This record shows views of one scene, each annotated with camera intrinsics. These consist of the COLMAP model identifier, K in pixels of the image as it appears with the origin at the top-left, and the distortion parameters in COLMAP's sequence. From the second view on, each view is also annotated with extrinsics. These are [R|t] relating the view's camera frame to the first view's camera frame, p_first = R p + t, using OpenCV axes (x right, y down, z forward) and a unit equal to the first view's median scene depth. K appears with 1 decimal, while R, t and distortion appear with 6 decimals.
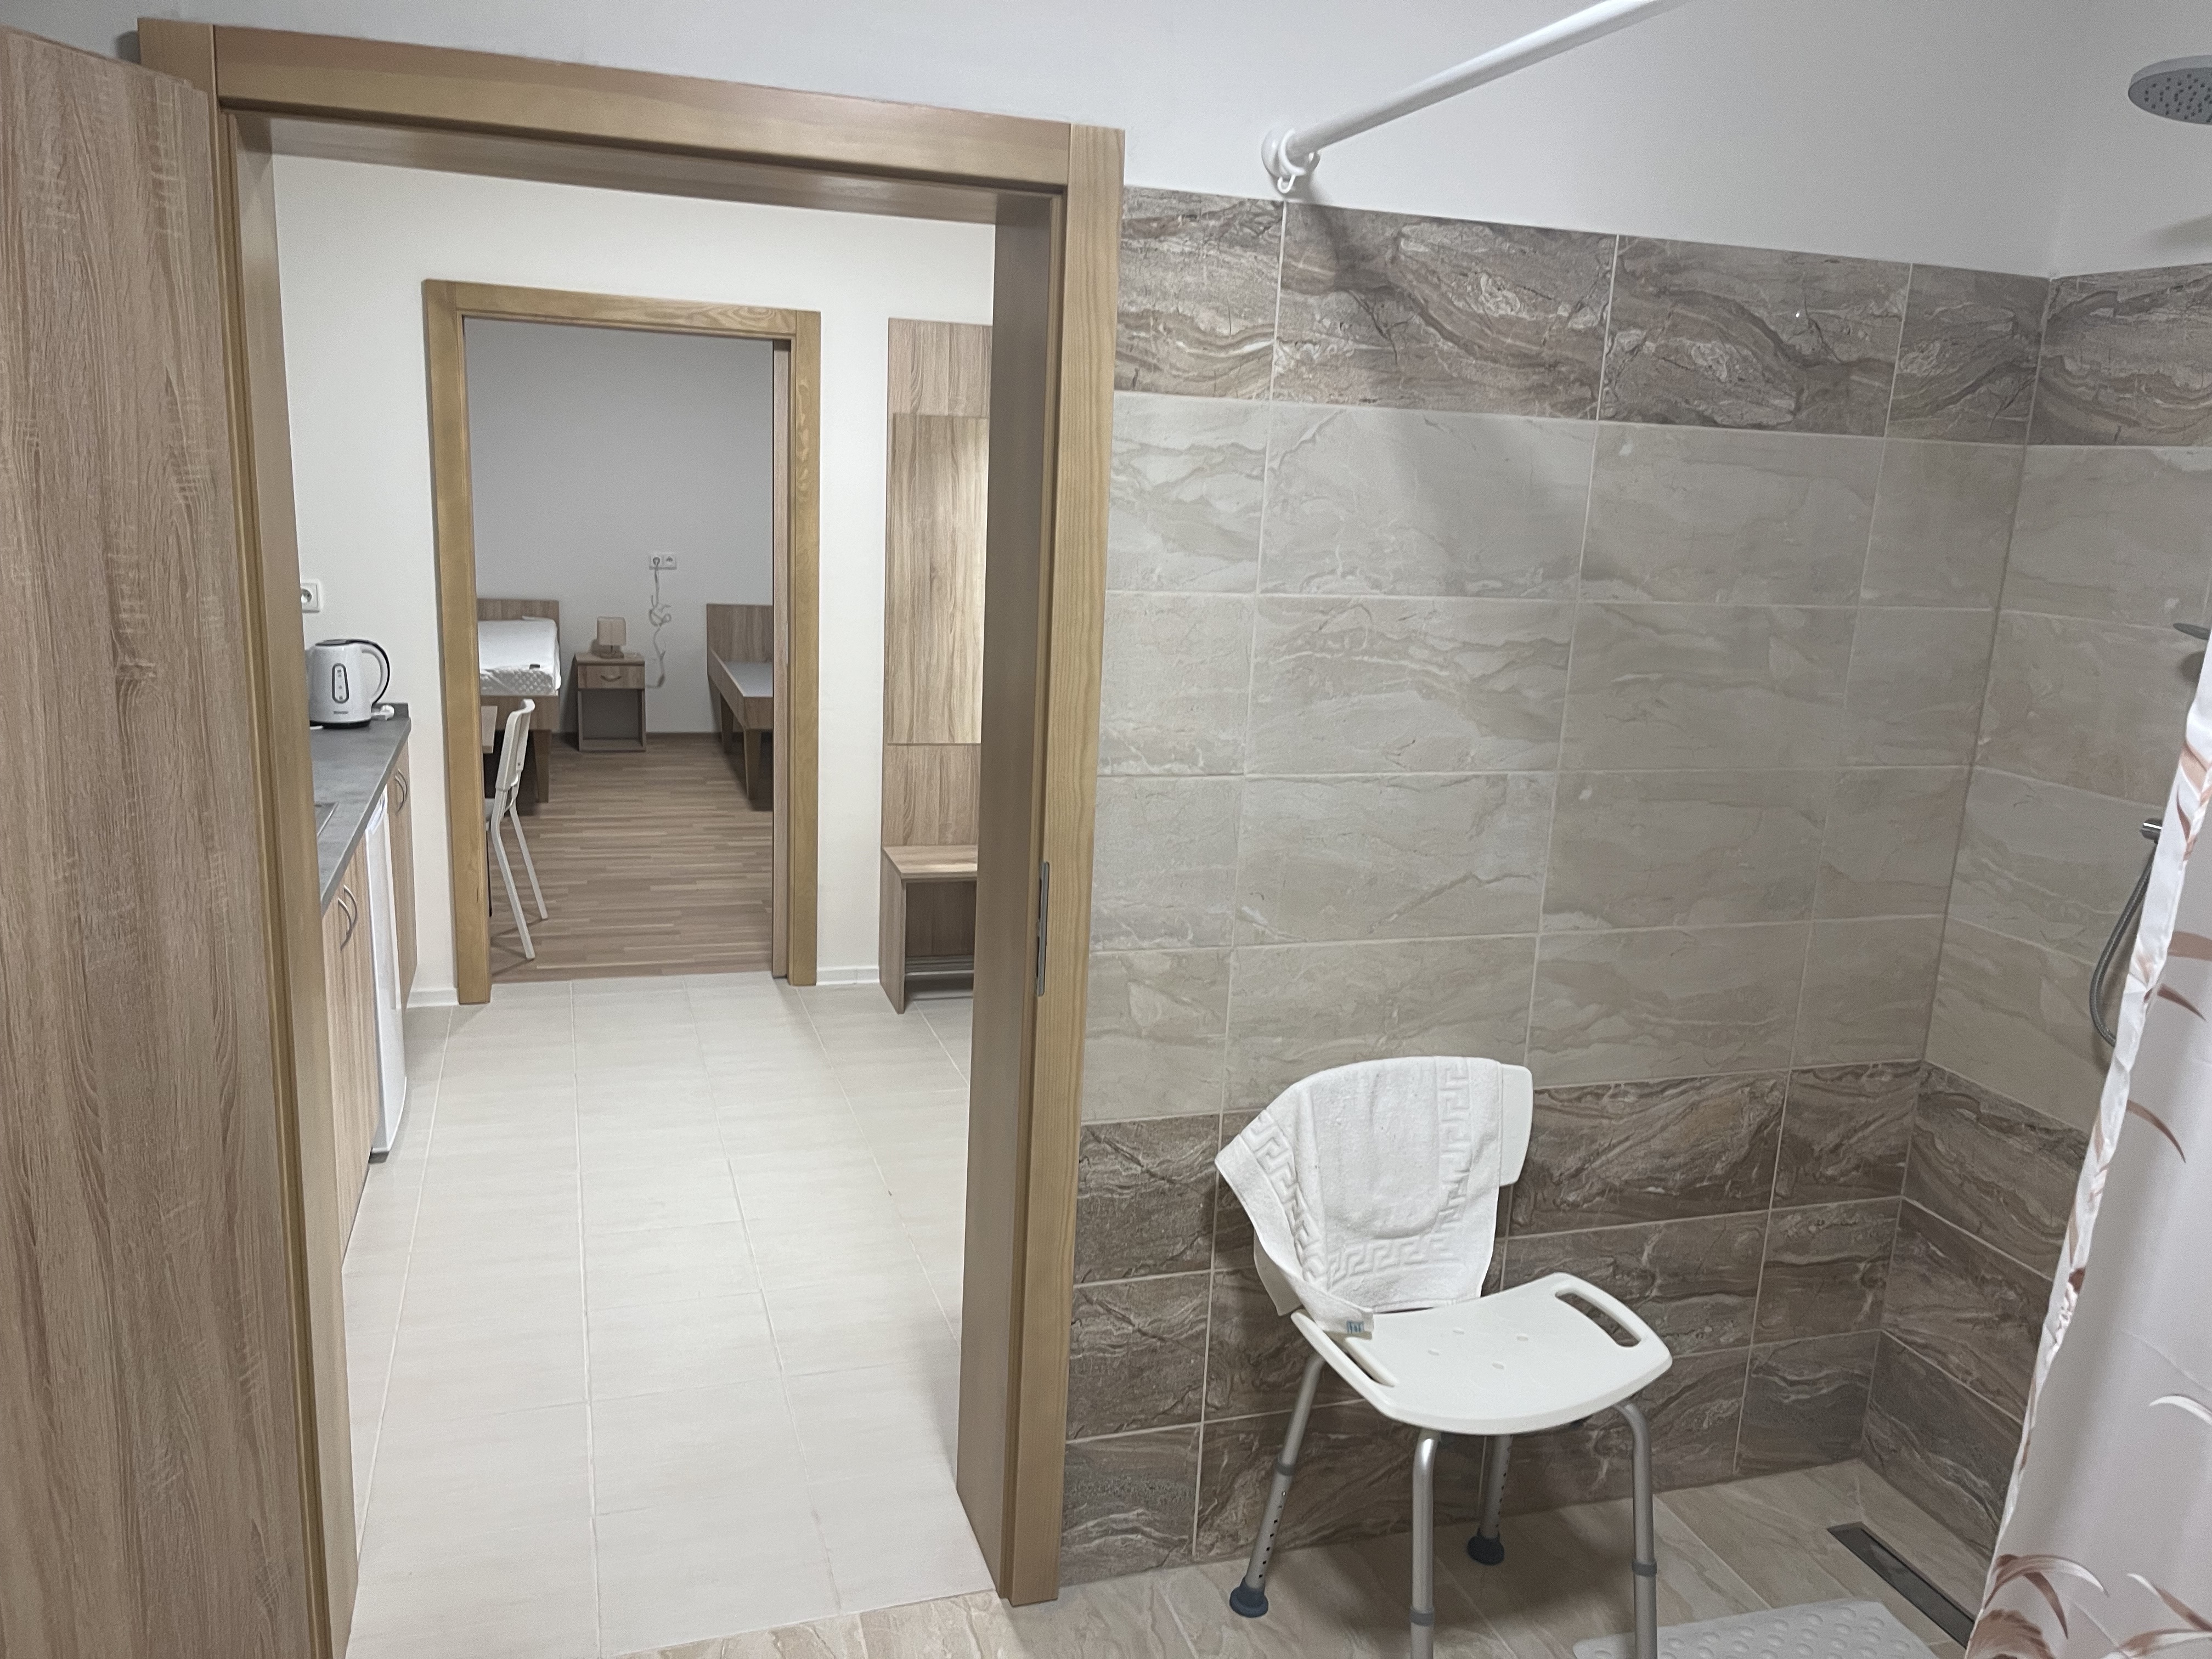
lens RADIAL K [[1669.0, 0, 1125.3], [0, 1669.0, 853.2], [0, 0, 1]] dist [0.045311, -0.058638]
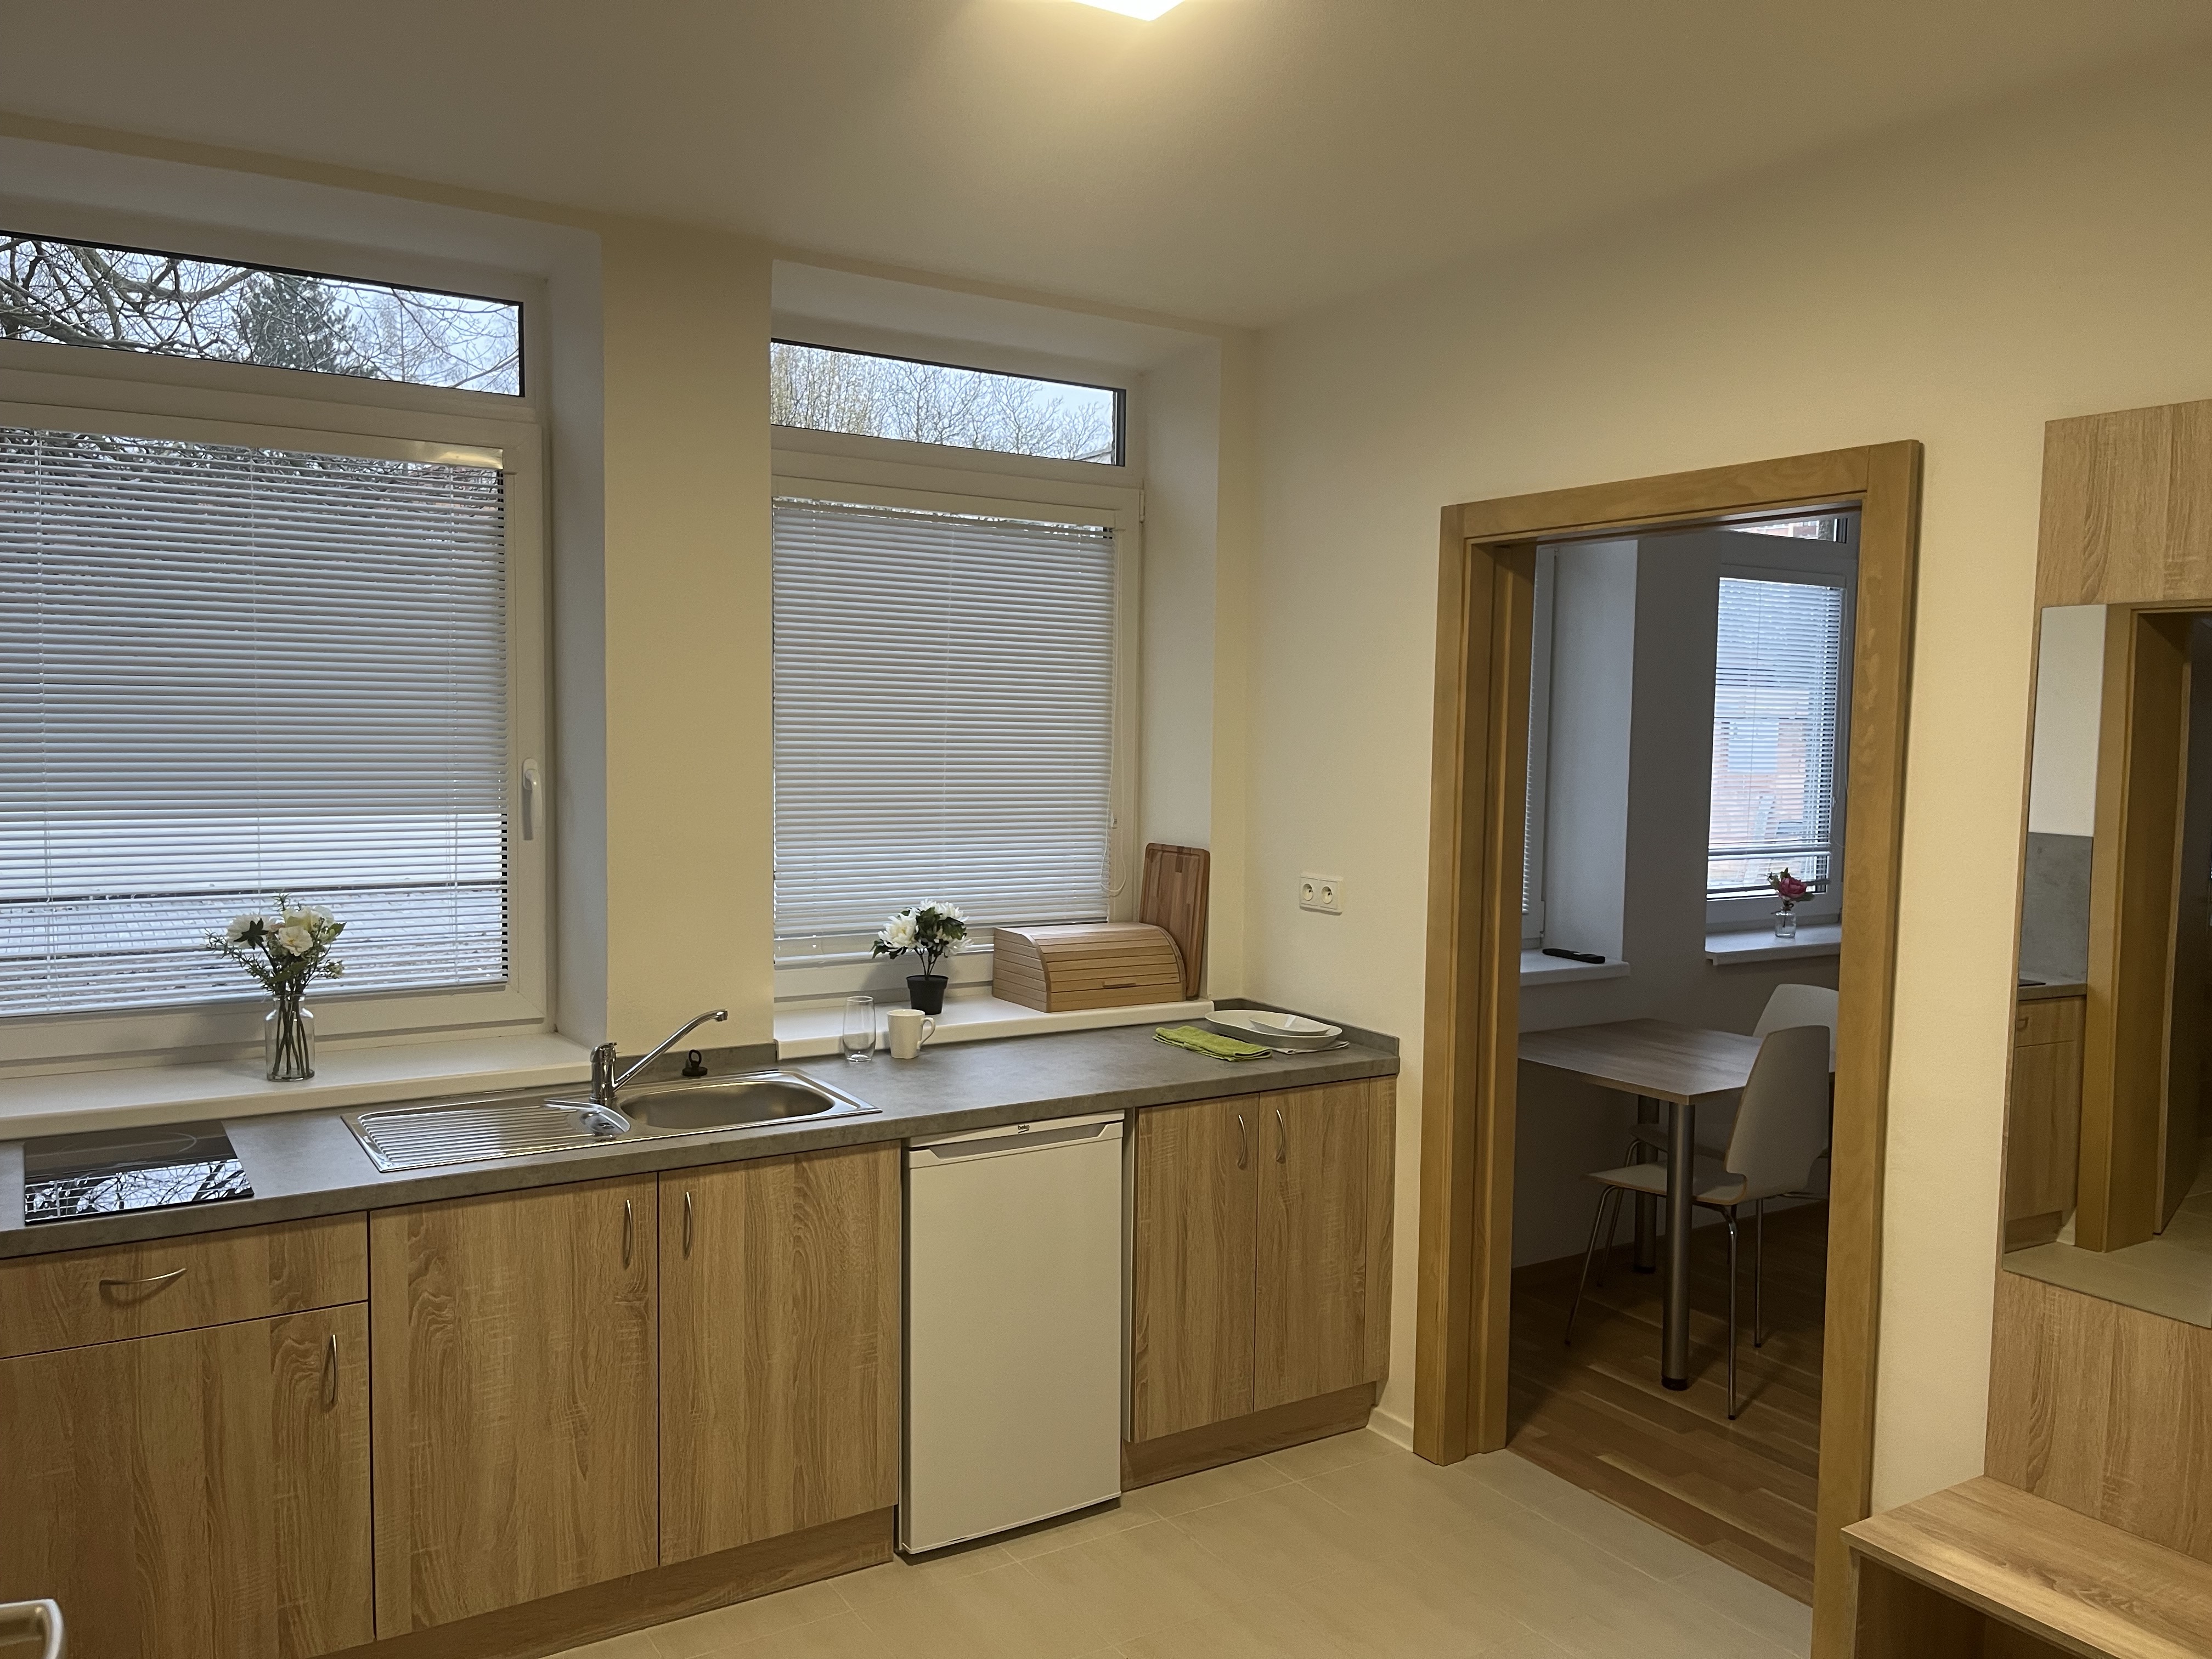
lens RADIAL K [[1669.0, 0, 1143.8], [0, 1669.0, 861.9], [0, 0, 1]] dist [0.045311, -0.058638]
pose [[0.249886, 0.035049, -0.967641, 0.258190], [-0.221347, 0.974950, -0.021848, -0.111448], [0.942636, 0.219644, 0.251385, 0.595780]]
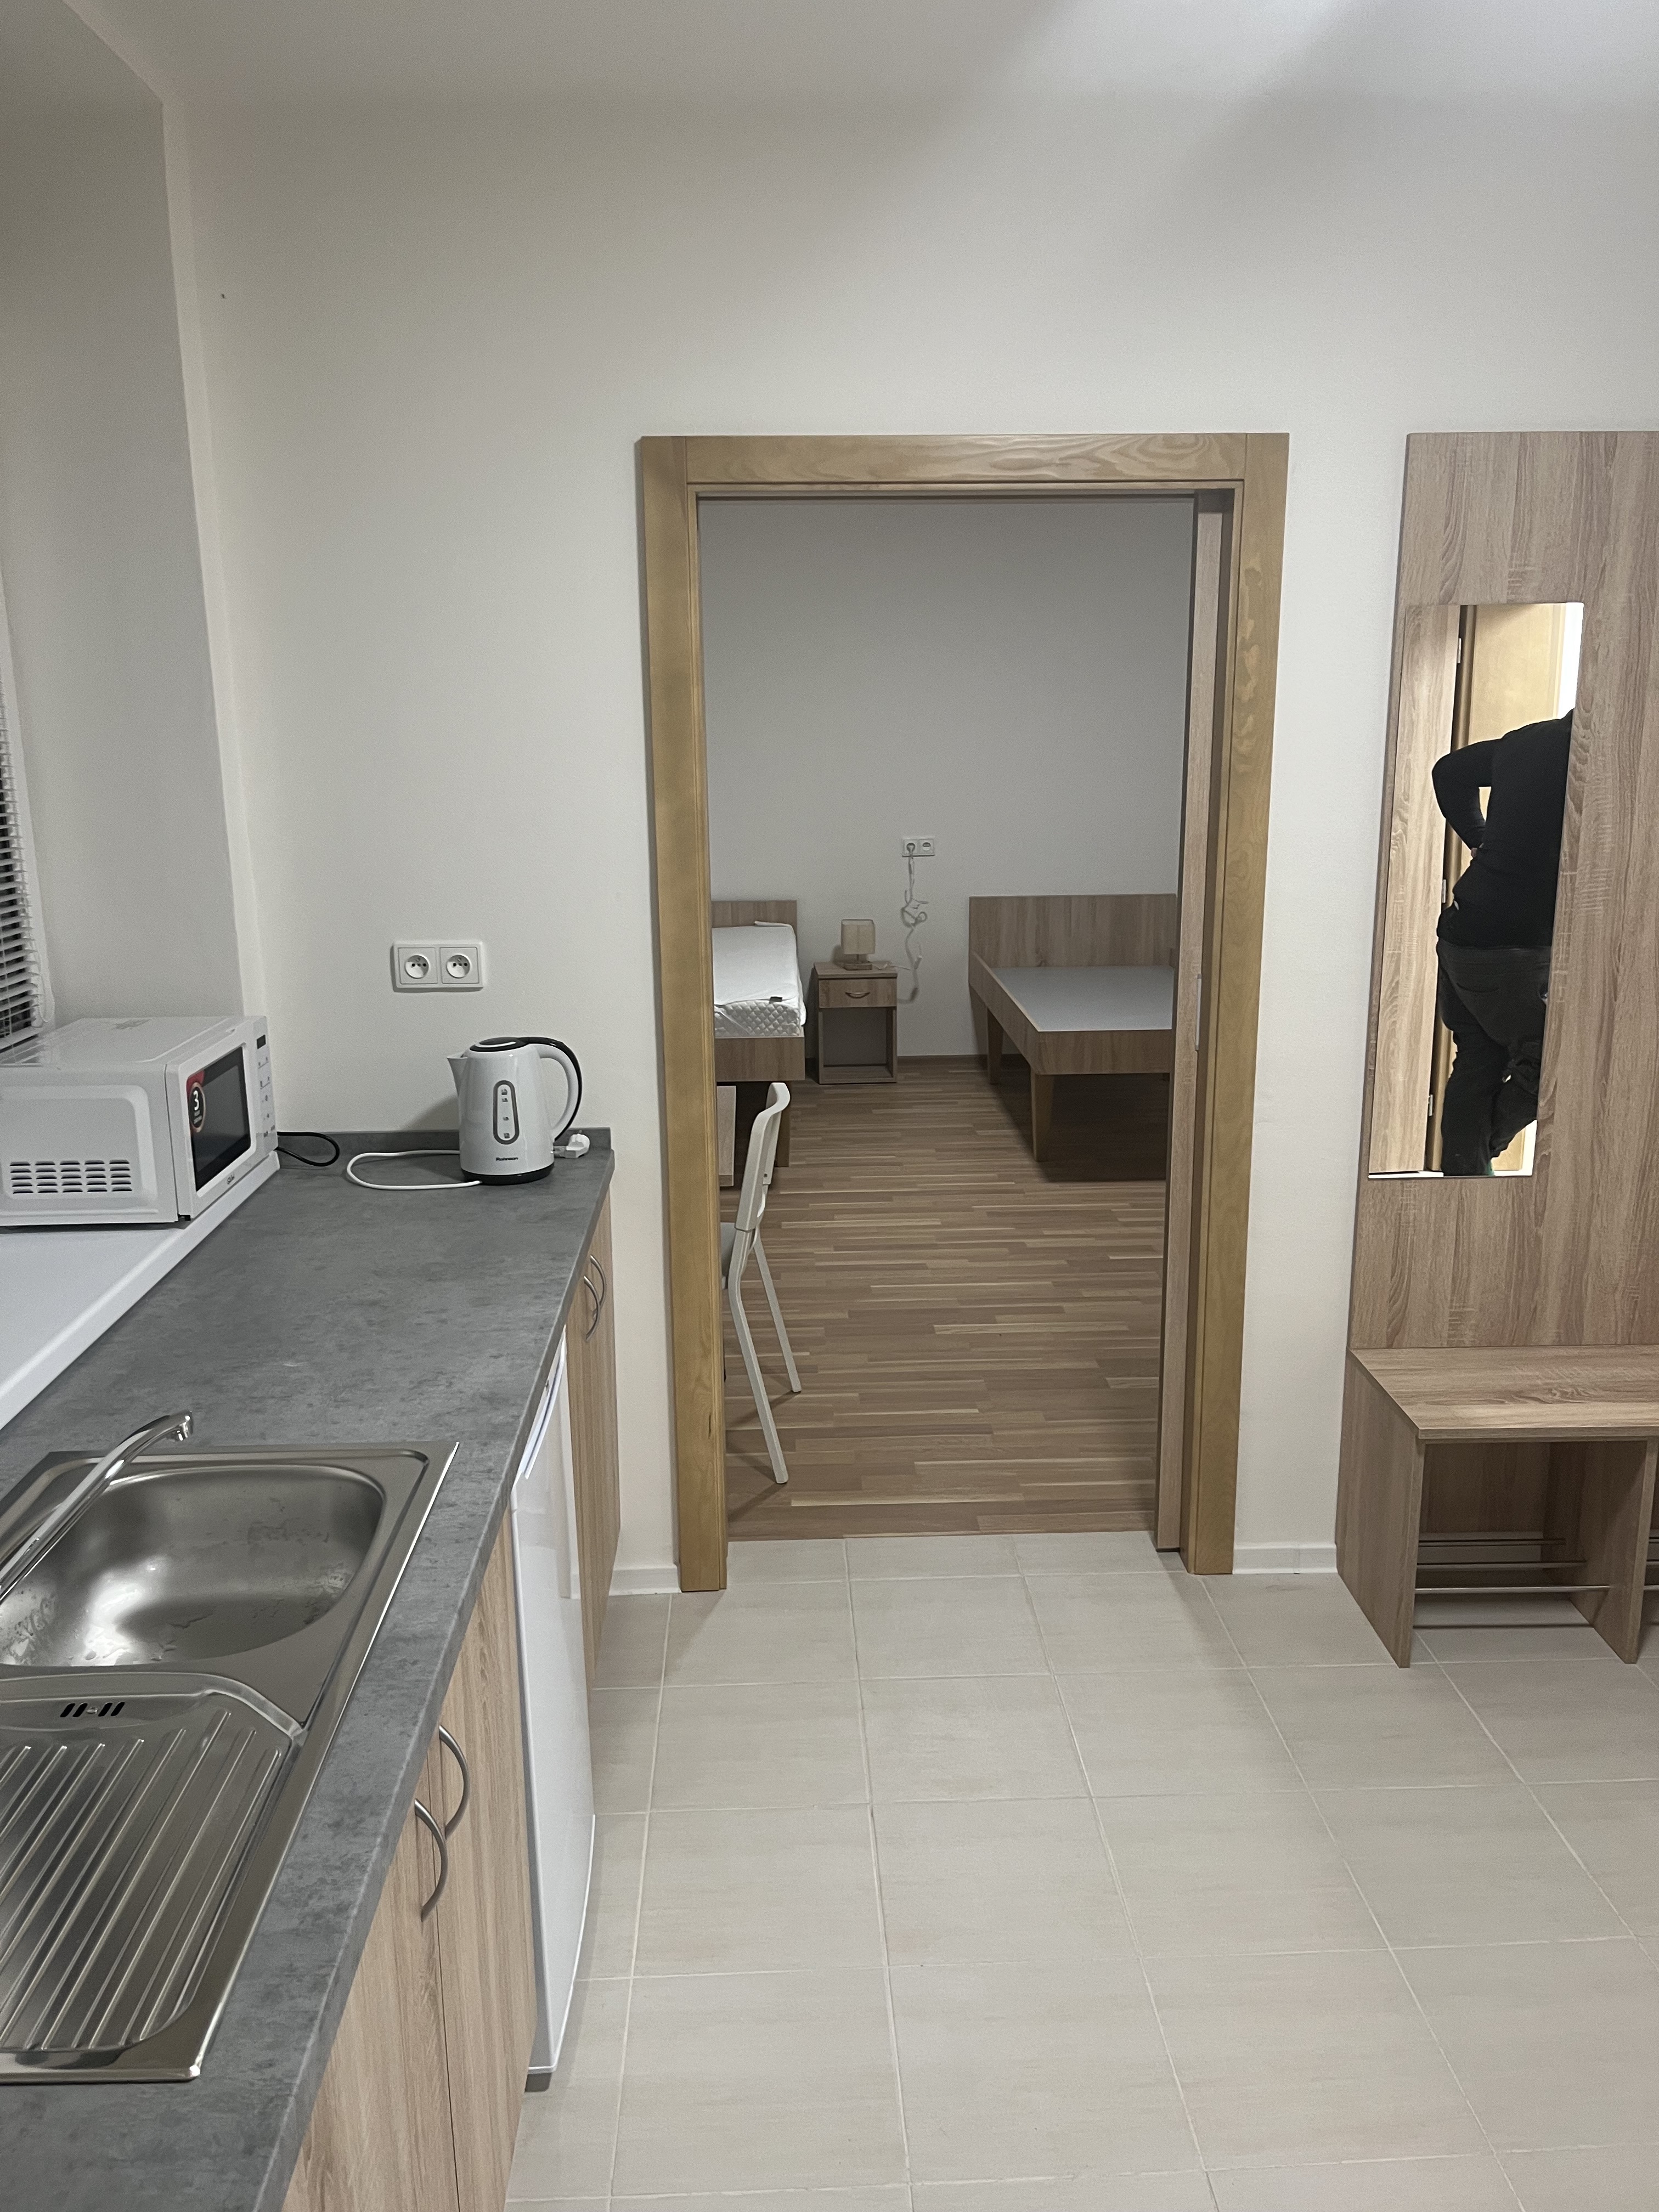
lens RADIAL K [[1669.0, 0, 823.7], [0, 1669.0, 1097.6], [0, 0, 1]] dist [0.045311, -0.058638]
pose [[0.957397, 0.005779, -0.288718, -0.150607], [-0.007052, 0.999969, -0.003371, -0.087734], [0.288690, 0.005263, 0.957408, 0.375907]]
